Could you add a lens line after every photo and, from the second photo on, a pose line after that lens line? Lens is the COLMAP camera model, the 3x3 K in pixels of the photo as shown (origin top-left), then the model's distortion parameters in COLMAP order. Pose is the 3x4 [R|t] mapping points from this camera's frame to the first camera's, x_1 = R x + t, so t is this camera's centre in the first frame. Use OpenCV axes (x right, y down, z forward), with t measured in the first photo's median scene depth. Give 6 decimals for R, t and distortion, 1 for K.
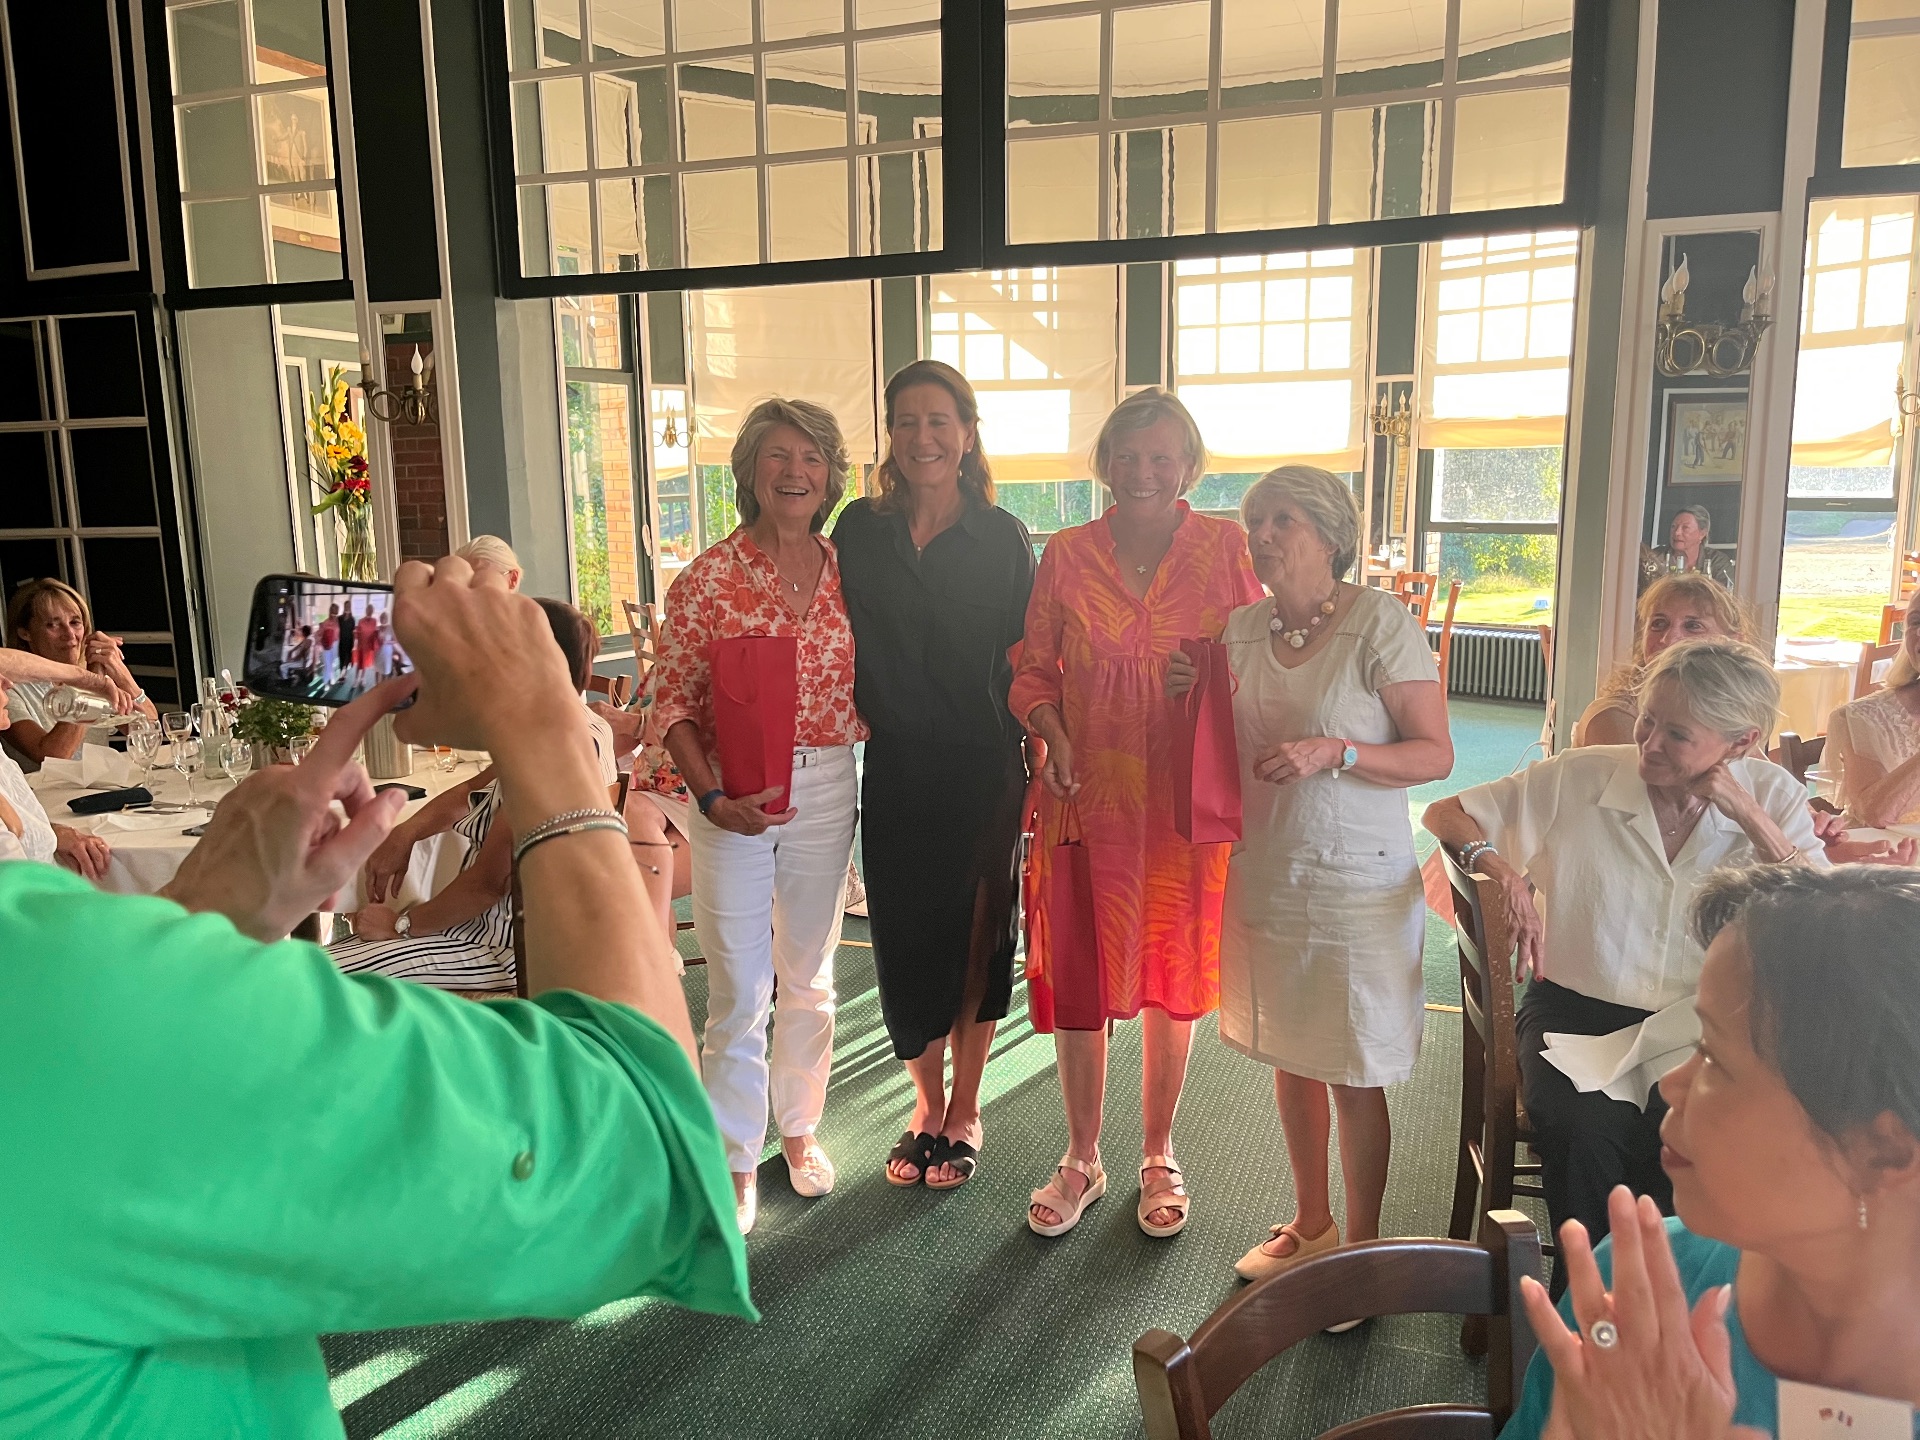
lens RADIAL K [[1543.1, 0, 960.0], [0, 1543.1, 720.0], [0, 0, 1]] dist [0.127544, -0.075737]
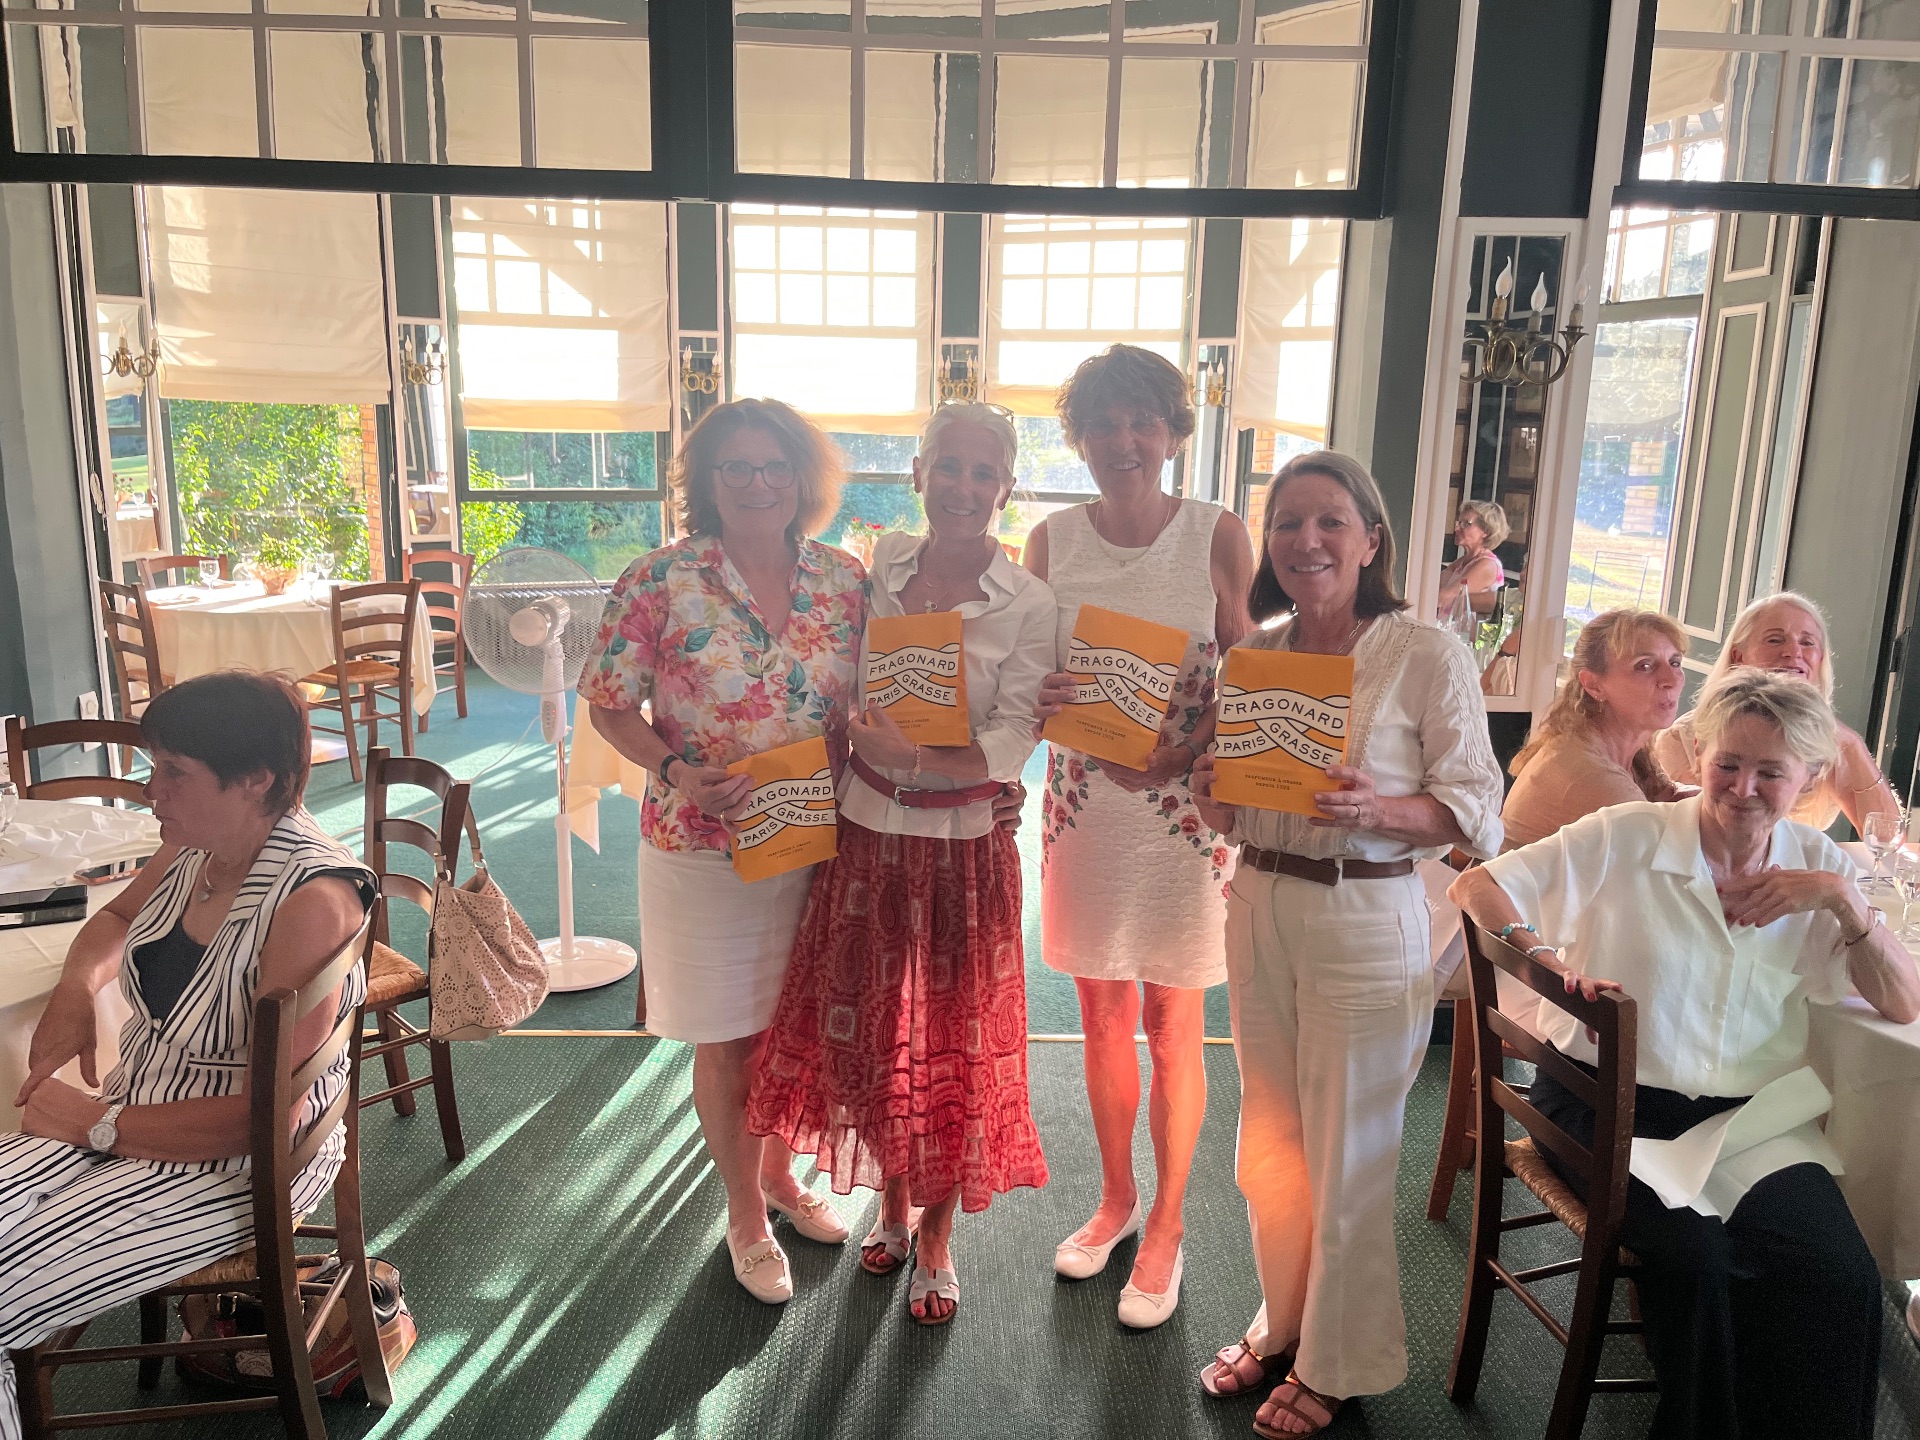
lens RADIAL K [[1543.1, 0, 960.0], [0, 1543.1, 720.0], [0, 0, 1]] dist [0.127544, -0.075737]
pose [[0.933934, -0.041625, 0.355014, -0.081440], [0.027752, 0.998642, 0.044081, -0.023688], [-0.356367, -0.031316, 0.933821, 0.082259]]
